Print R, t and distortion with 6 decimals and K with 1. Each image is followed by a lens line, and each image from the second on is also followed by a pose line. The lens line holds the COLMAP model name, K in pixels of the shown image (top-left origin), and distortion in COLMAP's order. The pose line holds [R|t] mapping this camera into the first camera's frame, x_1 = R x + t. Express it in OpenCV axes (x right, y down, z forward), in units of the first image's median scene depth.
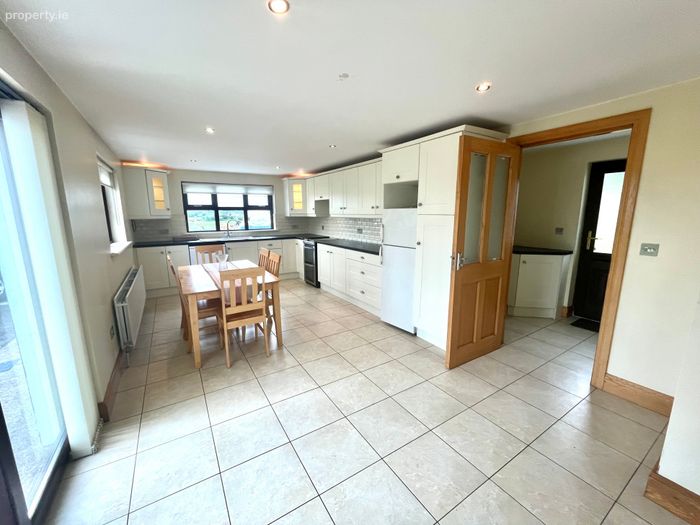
lens RADIAL K [[284.1, 0, 347.7], [0, 284.1, 262.1], [0, 0, 1]] dist [-0.001621, -0.000244]
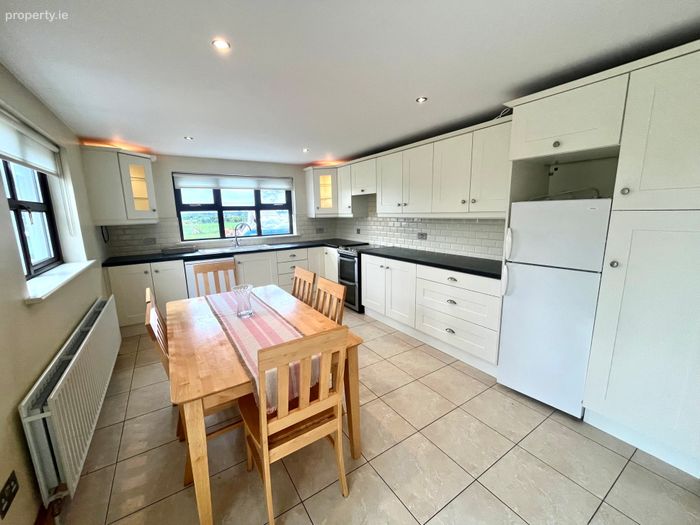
lens RADIAL K [[284.1, 0, 347.7], [0, 284.1, 262.1], [0, 0, 1]] dist [-0.001621, -0.000244]
pose [[0.999780, -0.017954, 0.010837, -0.150445], [0.017943, 0.999838, 0.001052, -0.046130], [-0.010854, -0.000857, 0.999941, 0.271667]]
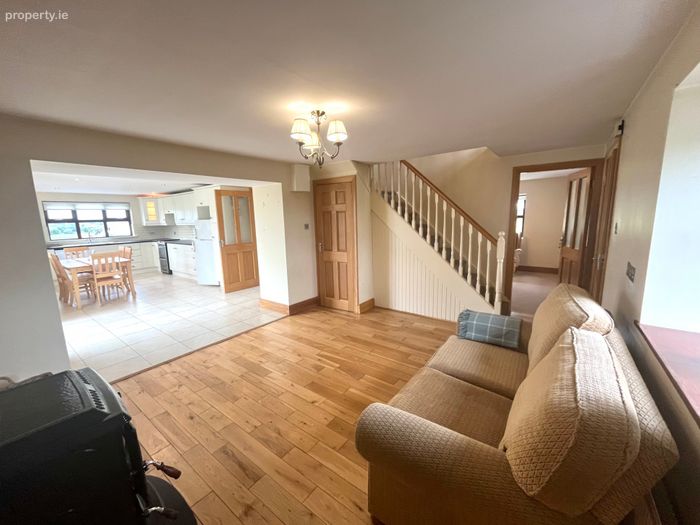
lens RADIAL K [[284.1, 0, 347.7], [0, 284.1, 262.1], [0, 0, 1]] dist [-0.001621, -0.000244]
pose [[0.935303, -0.075280, 0.345747, 0.249662], [0.082007, 0.996620, -0.004845, 0.112685], [-0.344214, 0.032885, 0.938315, -0.686481]]
